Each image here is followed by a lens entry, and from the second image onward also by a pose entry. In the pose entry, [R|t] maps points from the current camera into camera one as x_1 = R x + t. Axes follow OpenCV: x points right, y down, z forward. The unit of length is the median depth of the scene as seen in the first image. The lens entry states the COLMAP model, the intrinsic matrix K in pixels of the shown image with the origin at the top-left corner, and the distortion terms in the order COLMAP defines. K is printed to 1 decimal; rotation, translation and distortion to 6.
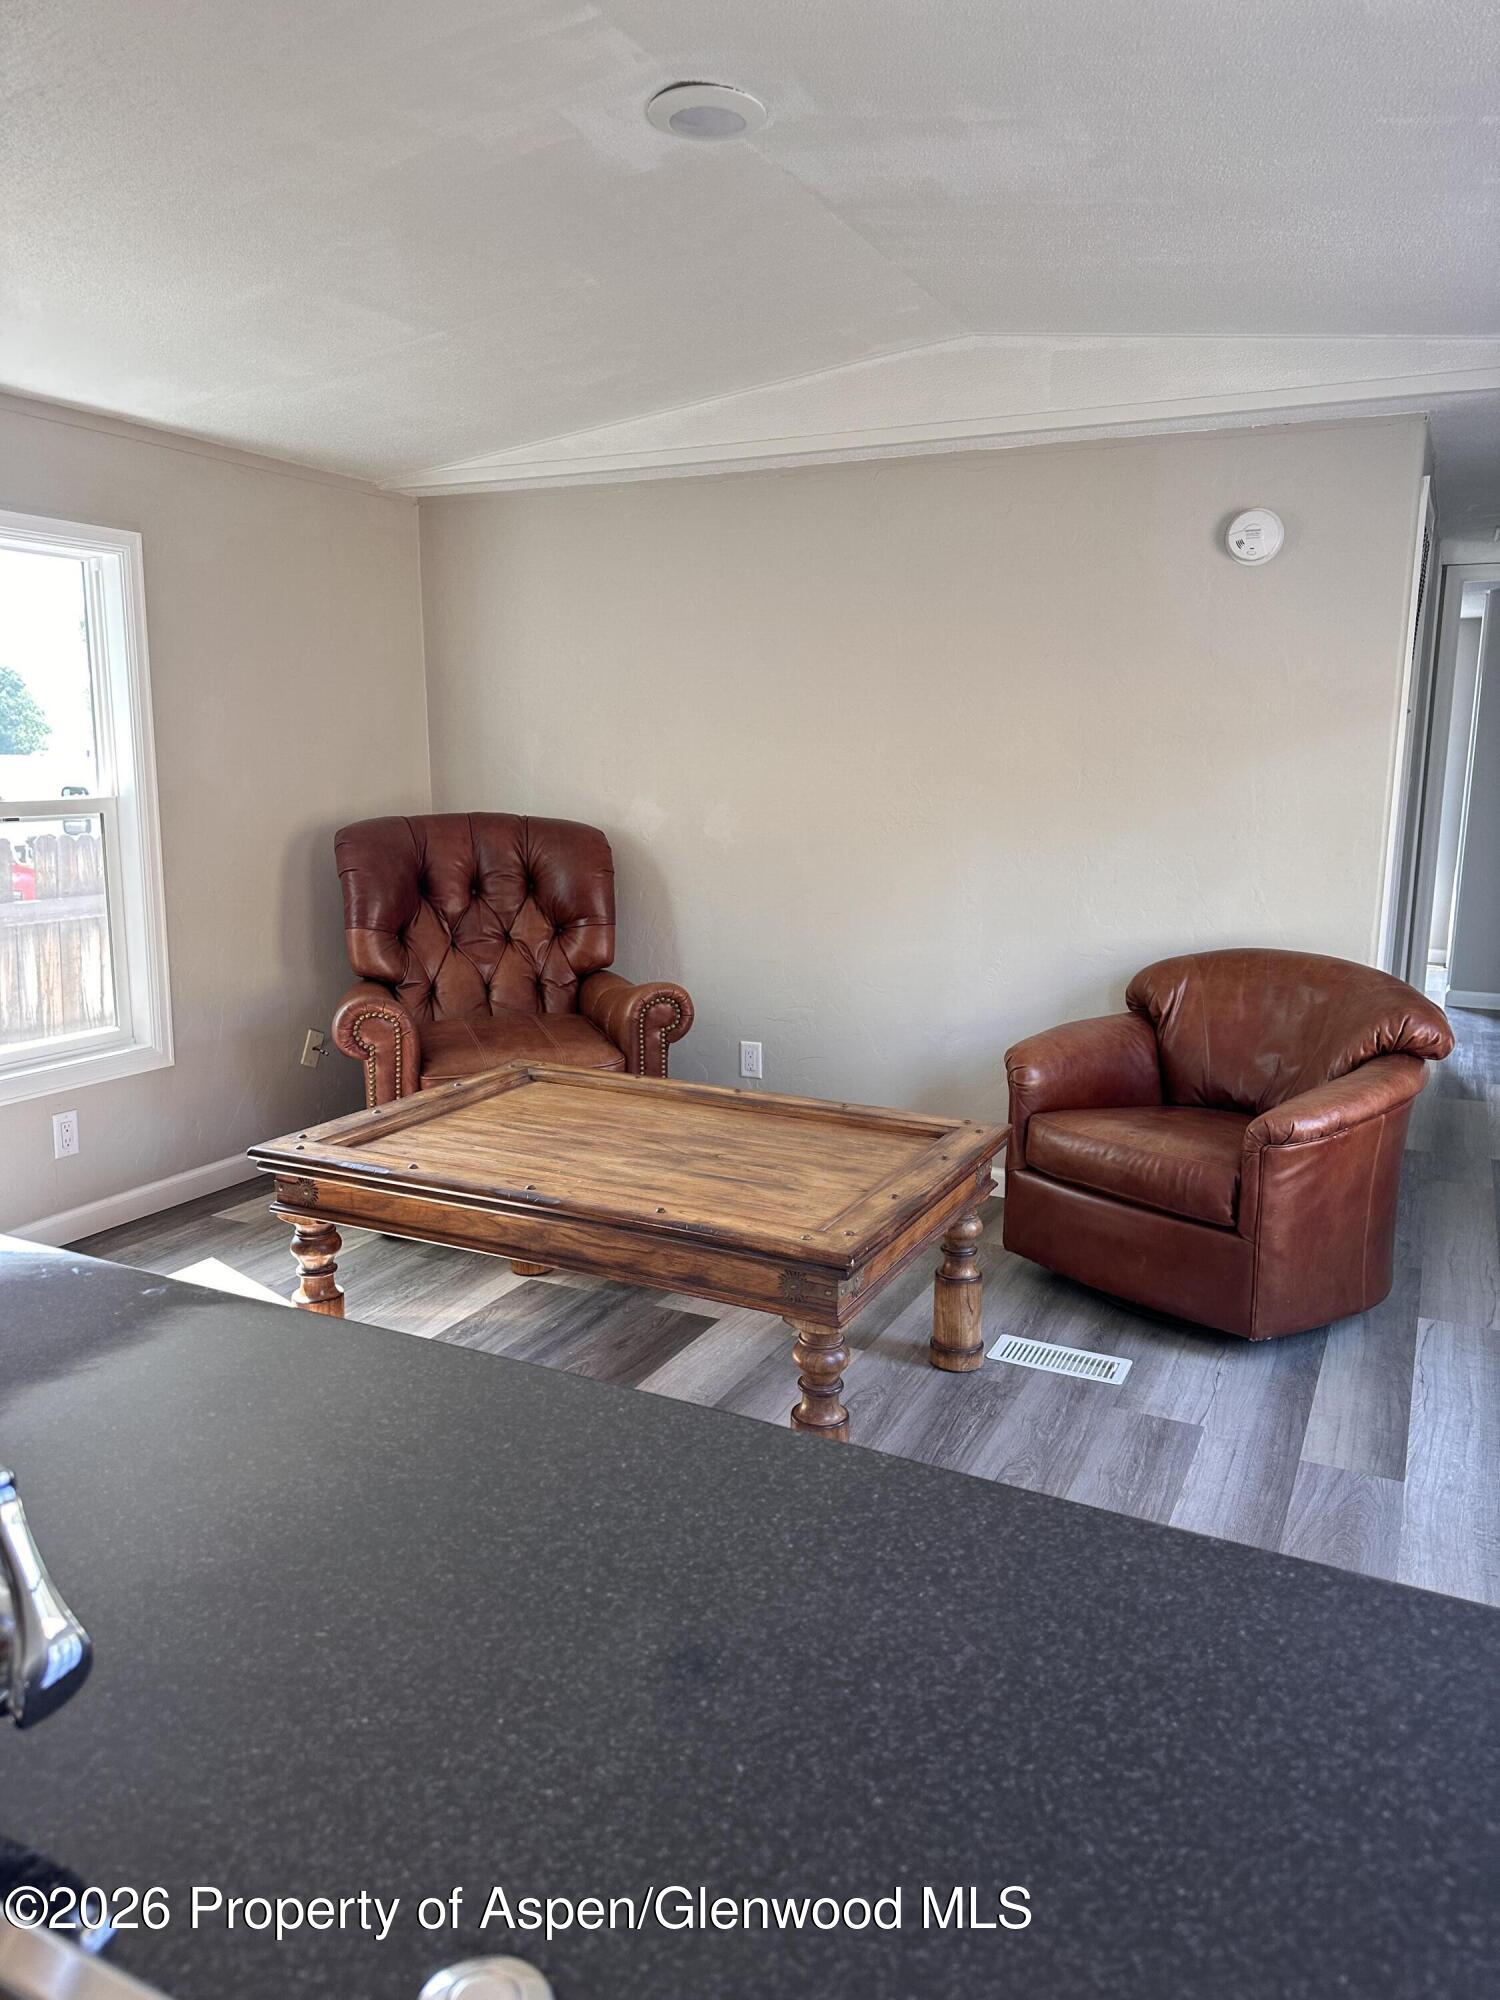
lens RADIAL K [[1413.6, 0, 752.9], [0, 1413.6, 1007.3], [0, 0, 1]] dist [0.031331, -0.024523]
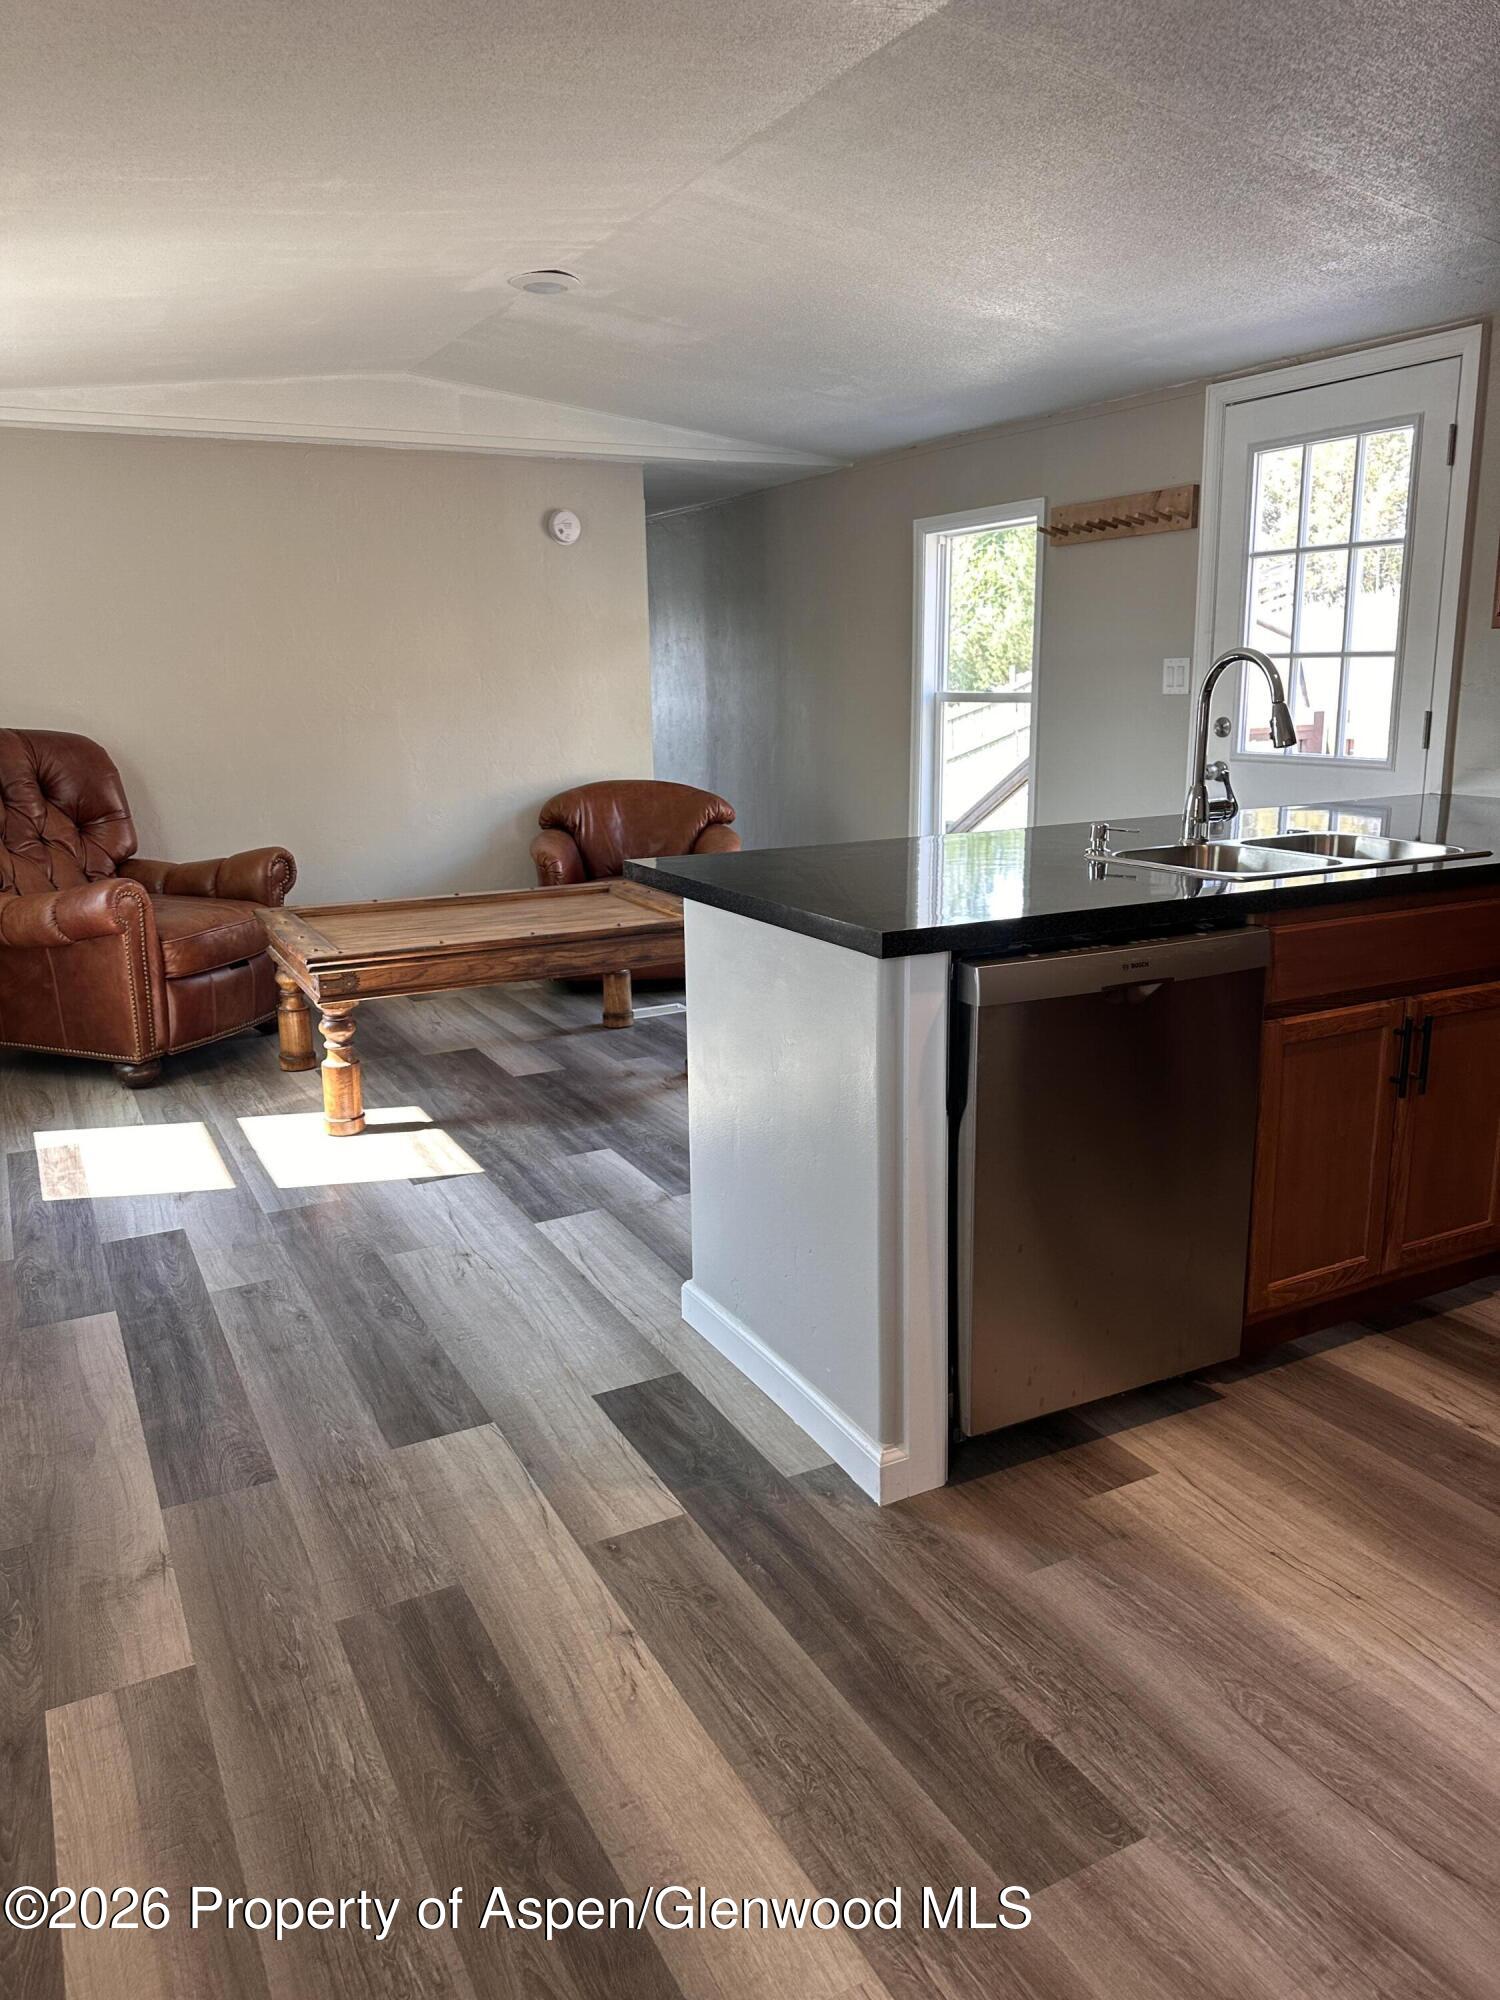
lens RADIAL K [[1401.8, 0, 749.6], [0, 1401.8, 988.3], [0, 0, 1]] dist [0.150592, -0.303096]
pose [[0.583634, -0.194962, 0.788265, -1.023259], [0.165265, 0.978951, 0.119761, 0.028873], [-0.795021, 0.060376, 0.603569, -0.132771]]
